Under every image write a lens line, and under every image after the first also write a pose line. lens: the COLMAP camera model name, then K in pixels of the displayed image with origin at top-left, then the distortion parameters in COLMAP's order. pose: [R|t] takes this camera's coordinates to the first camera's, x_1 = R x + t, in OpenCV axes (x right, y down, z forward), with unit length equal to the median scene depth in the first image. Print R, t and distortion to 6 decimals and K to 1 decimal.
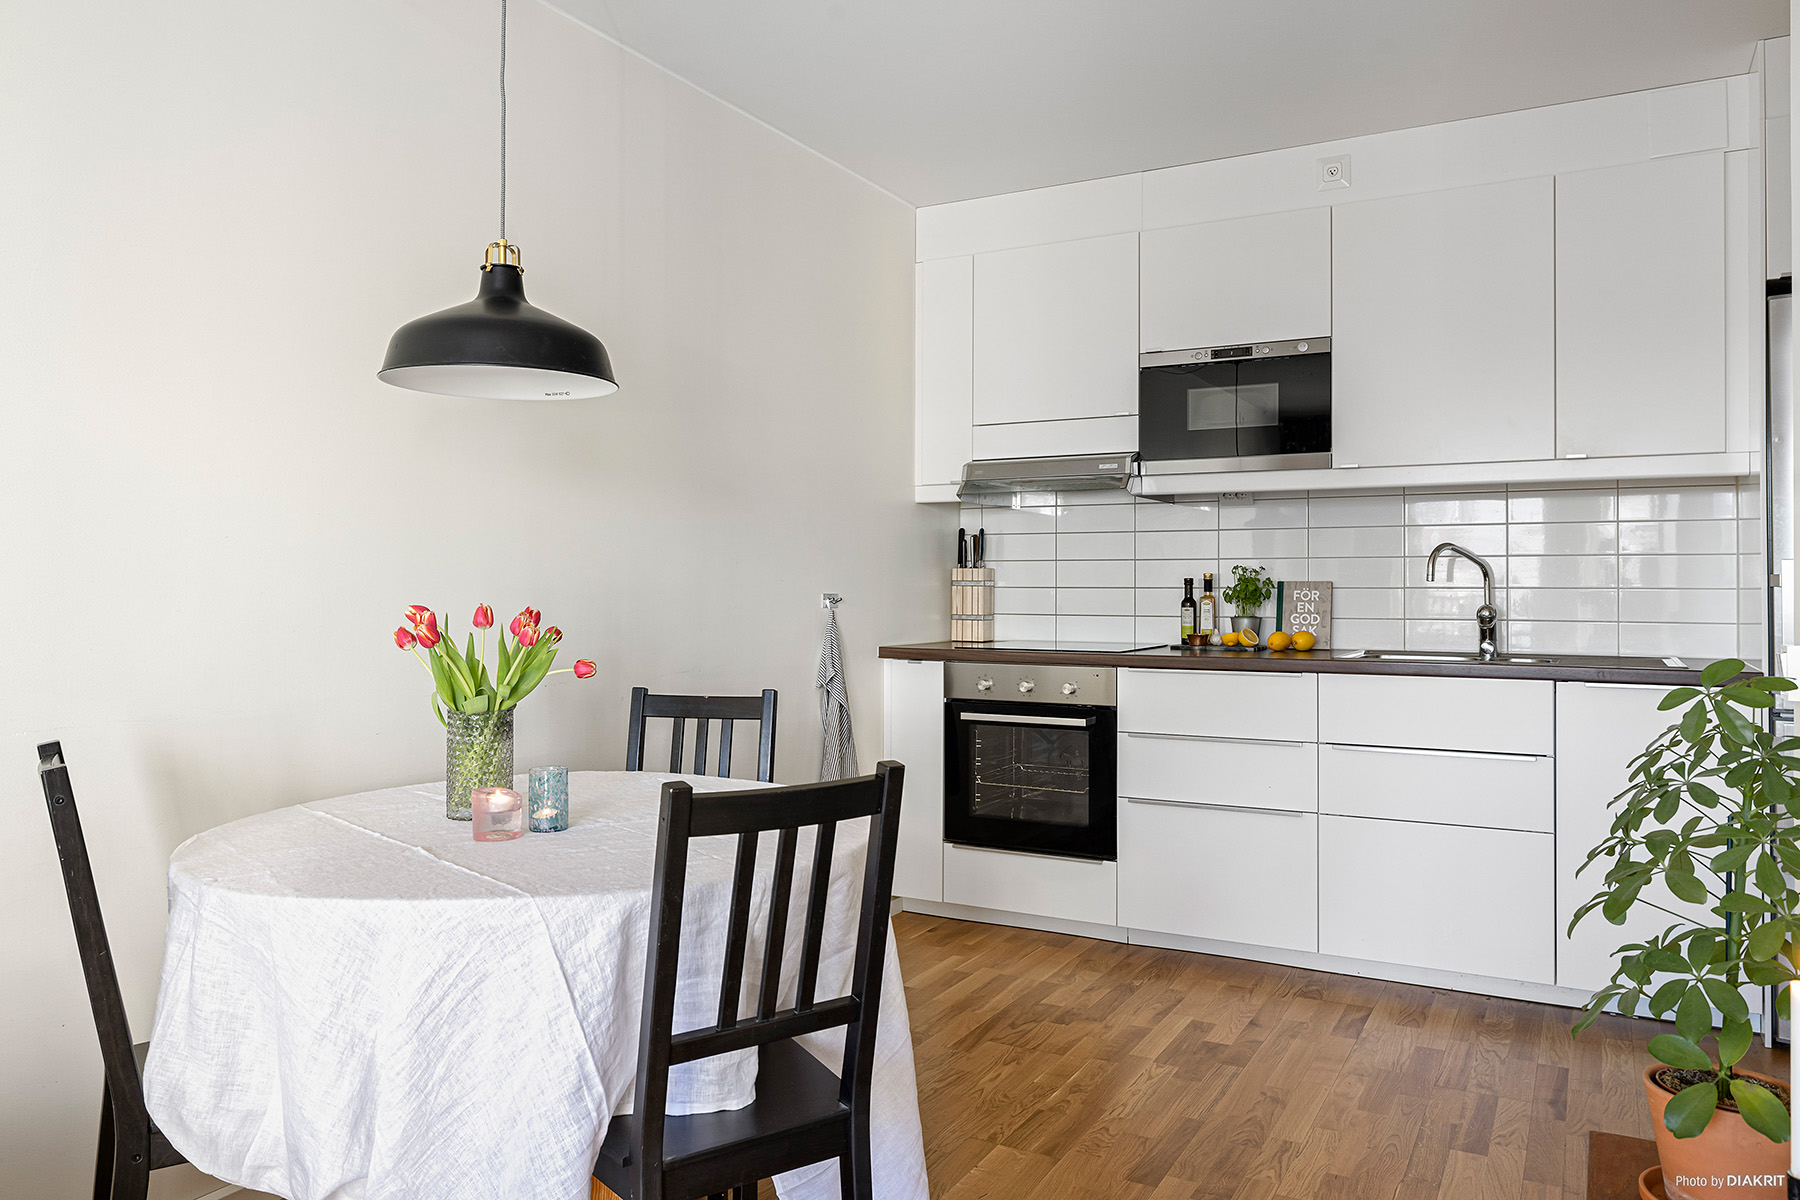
lens RADIAL K [[1293.2, 0, 905.9], [0, 1293.2, 589.1], [0, 0, 1]] dist [0.001403, 0.000409]
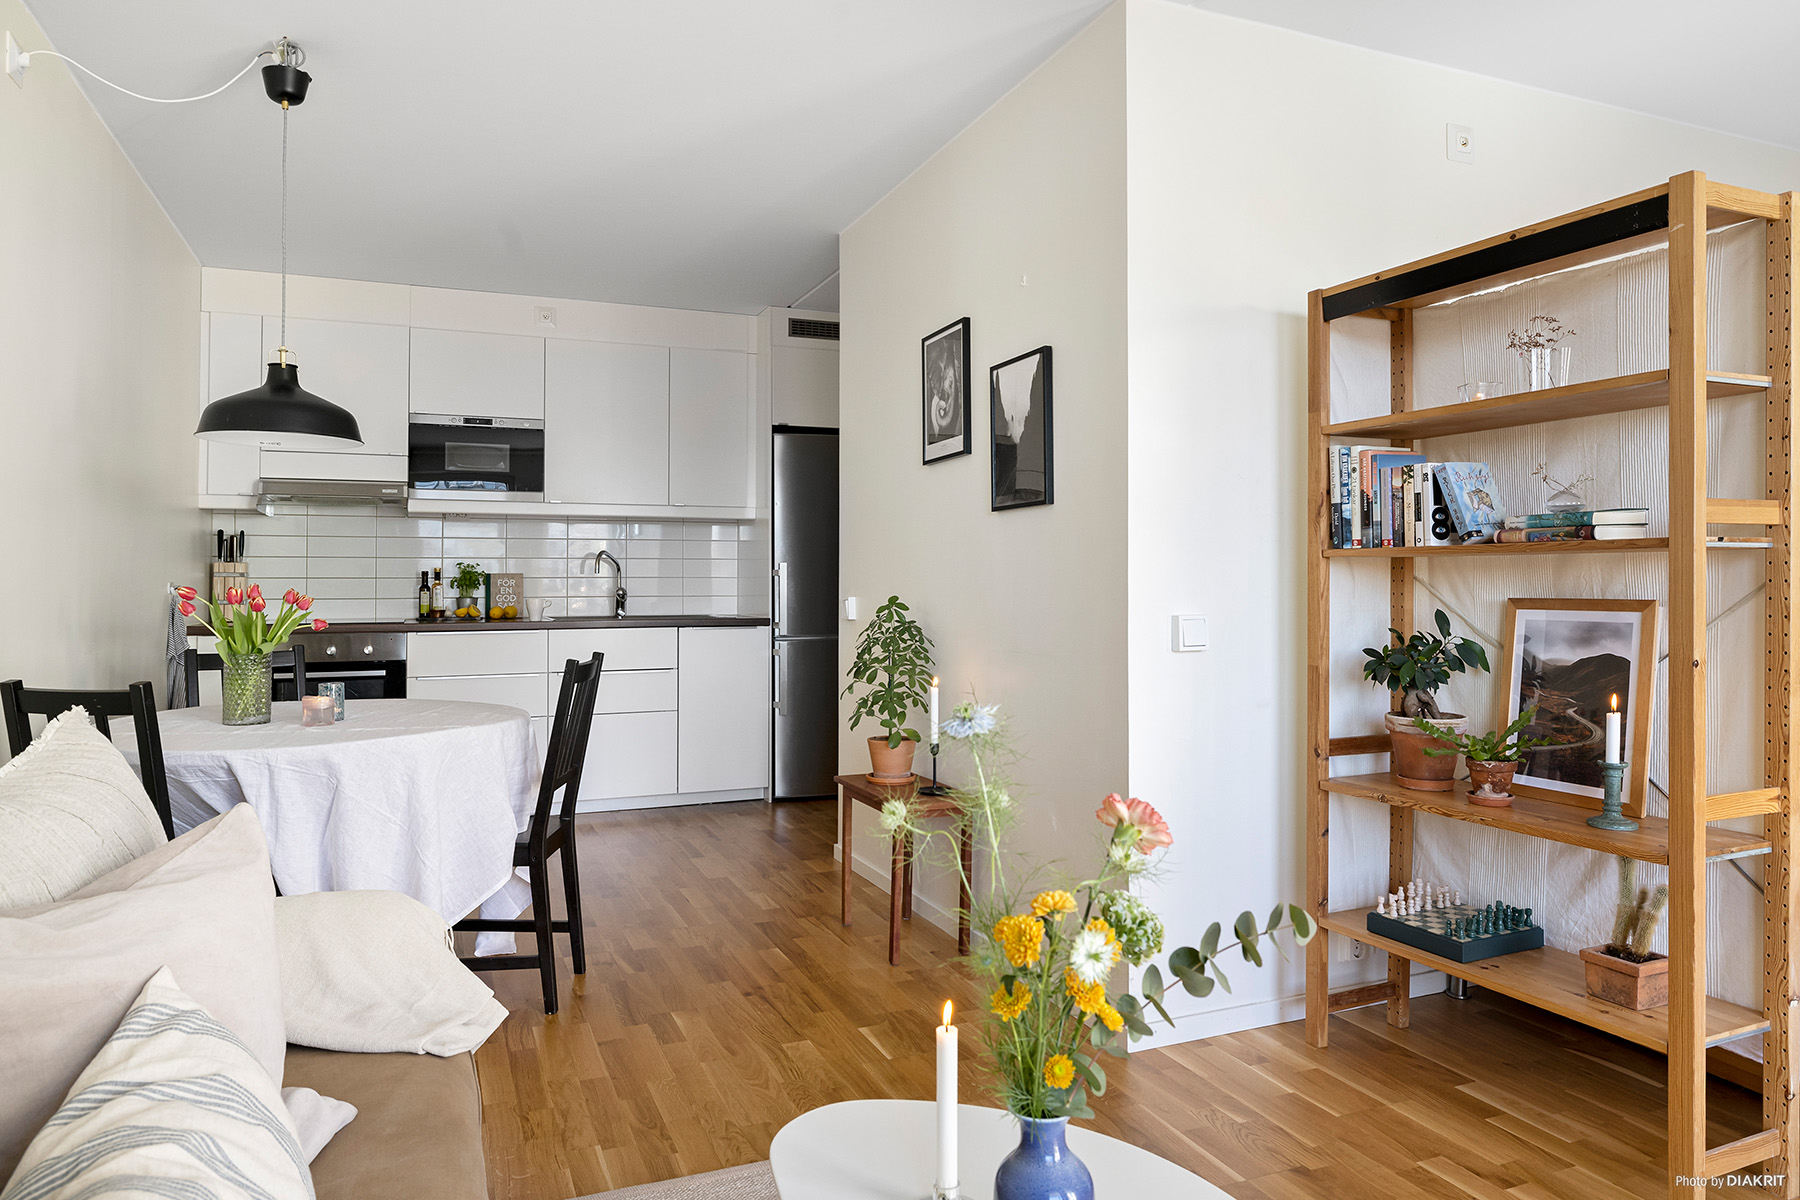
lens RADIAL K [[1156.5, 0, 906.1], [0, 1156.5, 578.8], [0, 0, 1]] dist [-0.000134, -0.002986]
pose [[0.637294, -0.000833, 0.770621, -0.453136], [0.004914, 0.999983, -0.002982, 0.007012], [-0.770605, 0.005687, 0.637287, -0.234877]]
